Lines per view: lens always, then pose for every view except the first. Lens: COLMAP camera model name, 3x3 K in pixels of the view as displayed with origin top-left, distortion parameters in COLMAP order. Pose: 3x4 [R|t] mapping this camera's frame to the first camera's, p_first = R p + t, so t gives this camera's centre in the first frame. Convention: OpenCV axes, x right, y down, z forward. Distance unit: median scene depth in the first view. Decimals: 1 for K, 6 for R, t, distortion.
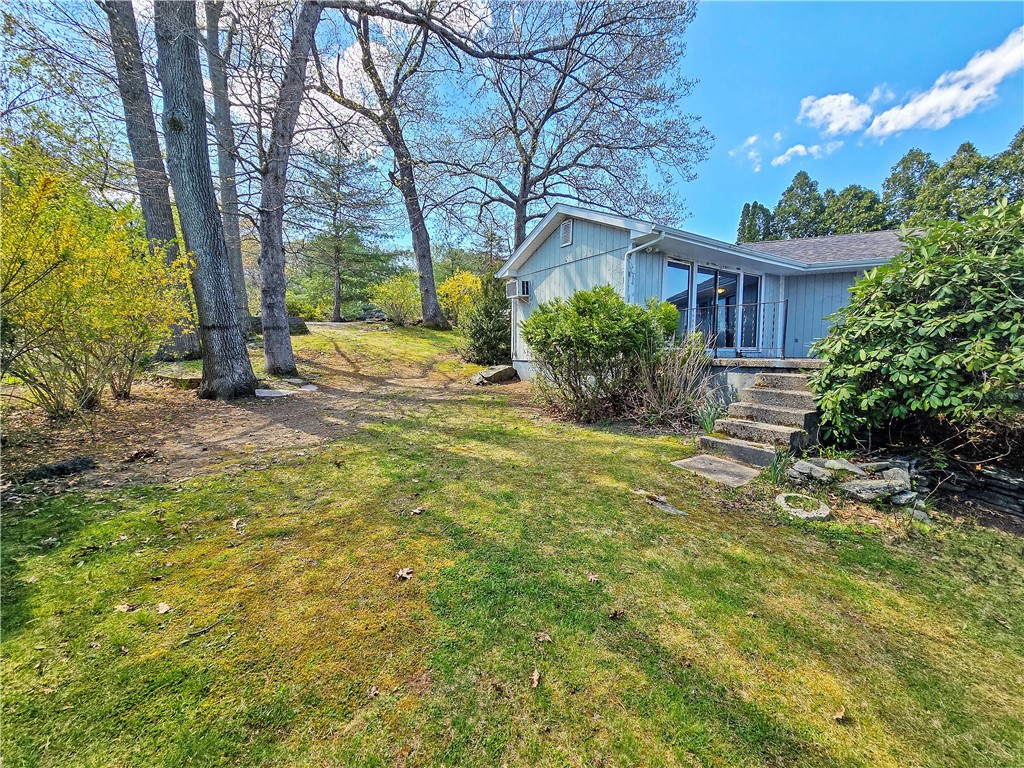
lens RADIAL K [[417.1, 0, 511.9], [0, 417.1, 365.5], [0, 0, 1]] dist [-0.001582, 0.000001]
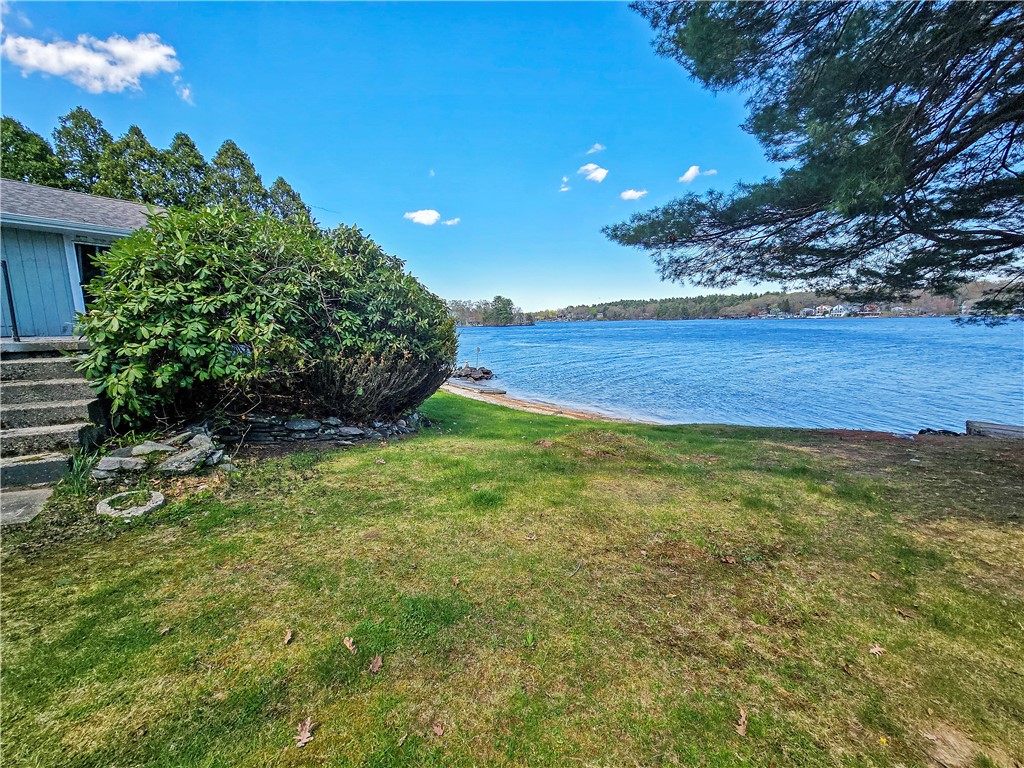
lens RADIAL K [[419.6, 0, 515.7], [0, 419.6, 382.5], [0, 0, 1]] dist [-0.002839, -0.000275]
pose [[0.040430, -0.150105, 0.987843, -0.108047], [0.049147, 0.987753, 0.148080, -0.011994], [-0.997973, 0.042563, 0.047312, 0.106379]]
